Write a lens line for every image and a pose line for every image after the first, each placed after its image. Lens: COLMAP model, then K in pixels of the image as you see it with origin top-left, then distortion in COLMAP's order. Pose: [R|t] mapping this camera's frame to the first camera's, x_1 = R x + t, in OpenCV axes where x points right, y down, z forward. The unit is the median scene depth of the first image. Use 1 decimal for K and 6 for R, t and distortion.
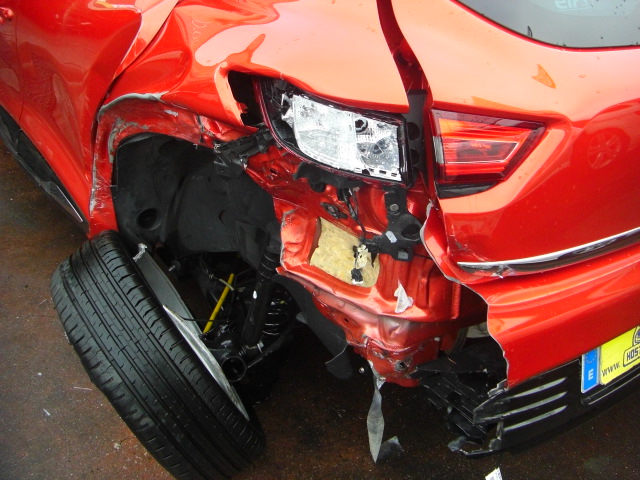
lens RADIAL K [[715.9, 0, 321.5], [0, 715.9, 203.9], [0, 0, 1]] dist [-0.217051, 0.241092]
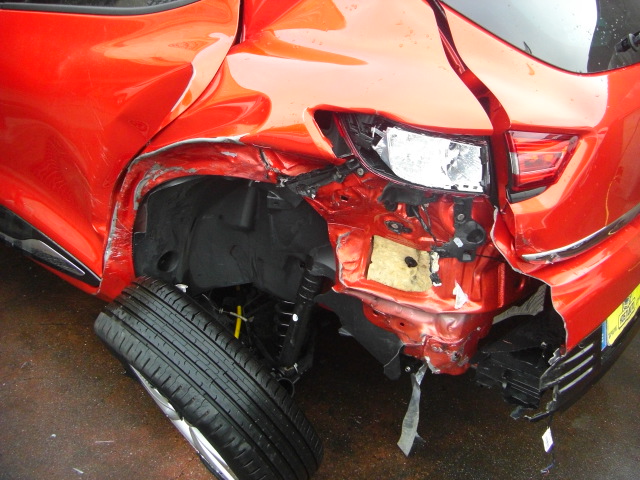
lens RADIAL K [[715.9, 0, 321.5], [0, 715.9, 203.9], [0, 0, 1]] dist [-0.217051, 0.241092]
pose [[0.963455, -0.101489, 0.247898, -0.365624], [0.113378, 0.992966, -0.034126, -0.001971], [-0.242691, 0.060985, 0.968185, -0.072043]]
